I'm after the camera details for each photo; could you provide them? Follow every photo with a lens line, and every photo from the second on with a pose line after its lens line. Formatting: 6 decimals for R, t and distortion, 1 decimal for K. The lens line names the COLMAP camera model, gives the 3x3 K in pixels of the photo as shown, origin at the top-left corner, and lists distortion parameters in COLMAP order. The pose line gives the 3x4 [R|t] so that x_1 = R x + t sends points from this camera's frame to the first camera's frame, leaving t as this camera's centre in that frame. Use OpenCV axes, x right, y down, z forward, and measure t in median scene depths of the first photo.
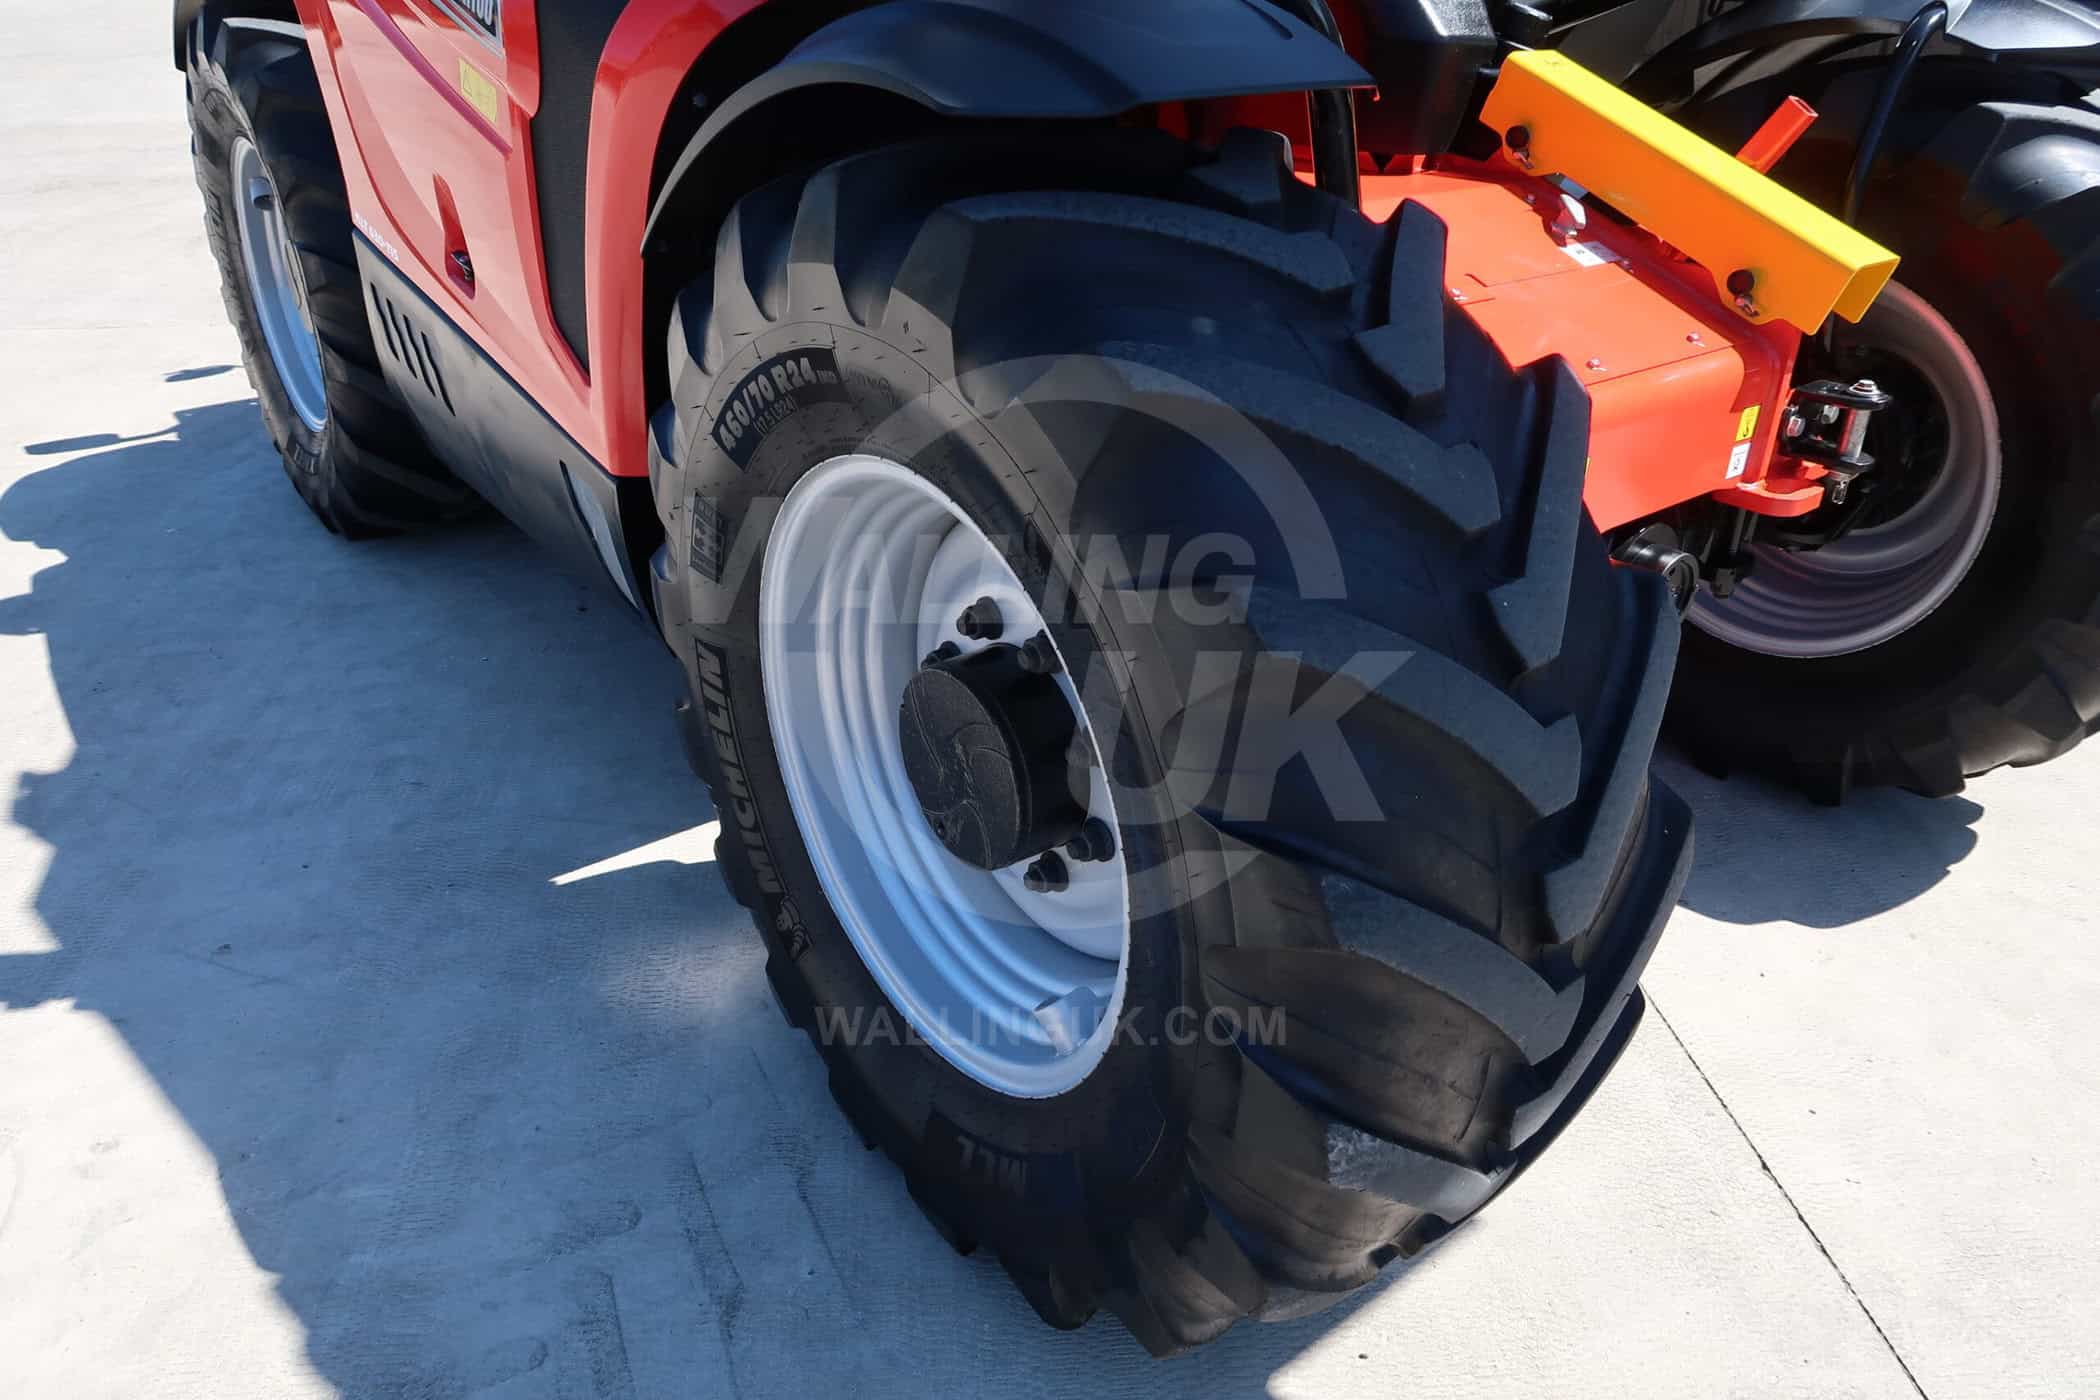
lens RADIAL K [[1447.7, 0, 1041.5], [0, 1447.7, 691.3], [0, 0, 1]] dist [-0.025322, 0.007839]
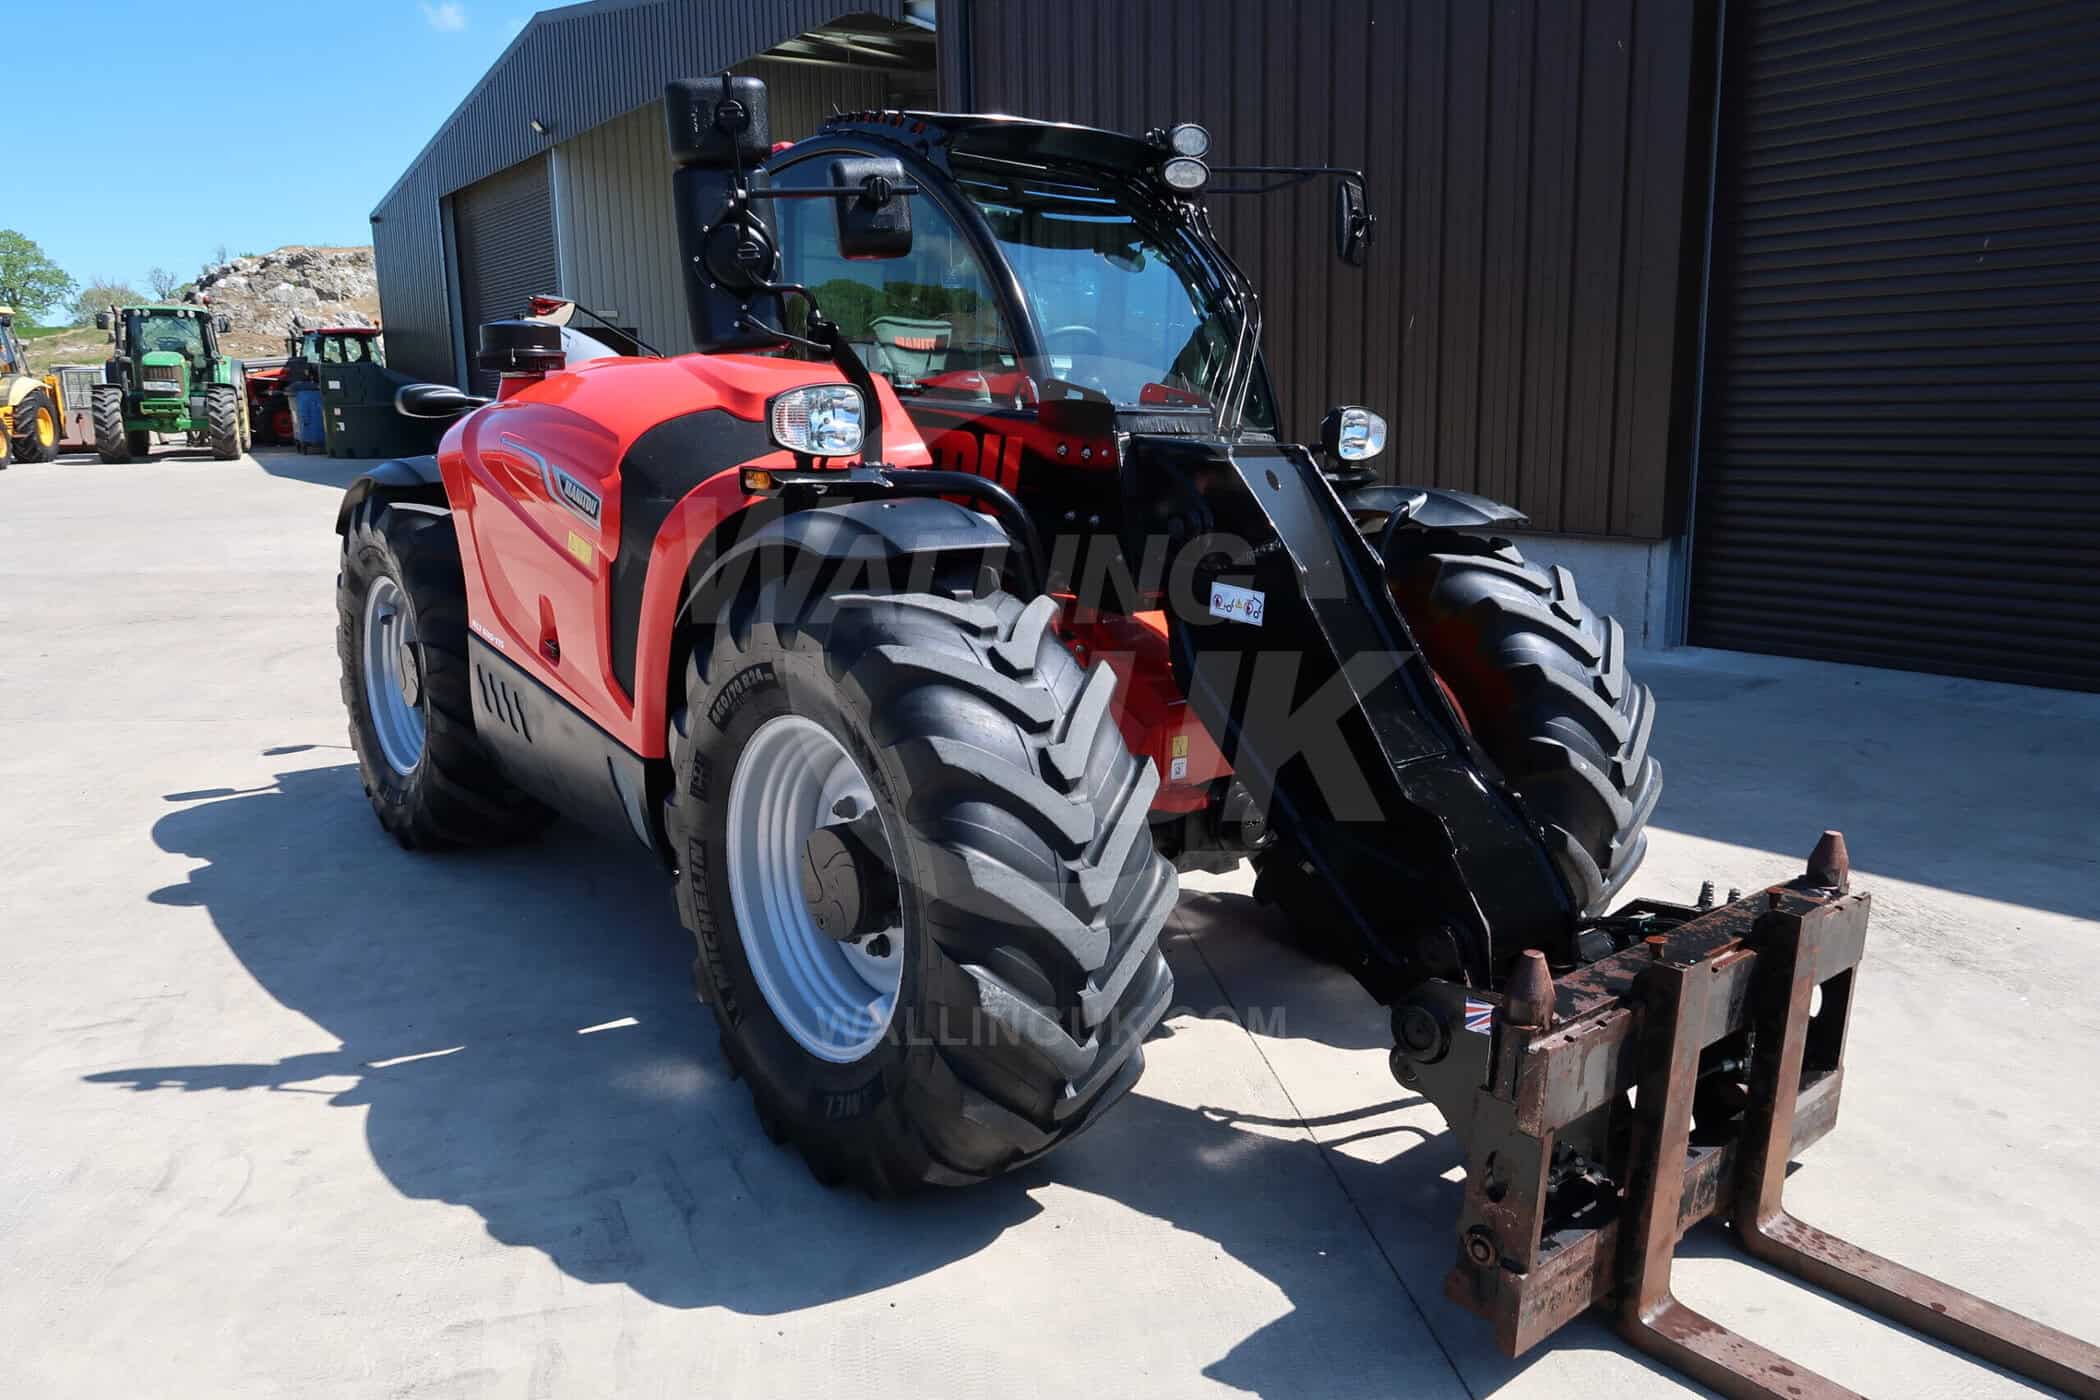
lens RADIAL K [[1447.7, 0, 1041.5], [0, 1447.7, 691.3], [0, 0, 1]] dist [-0.025322, 0.007839]
pose [[0.999439, -0.001668, 0.033439, 0.121443], [0.011397, 0.956054, -0.292968, 0.289648], [-0.031481, 0.293185, 0.955537, -0.693072]]
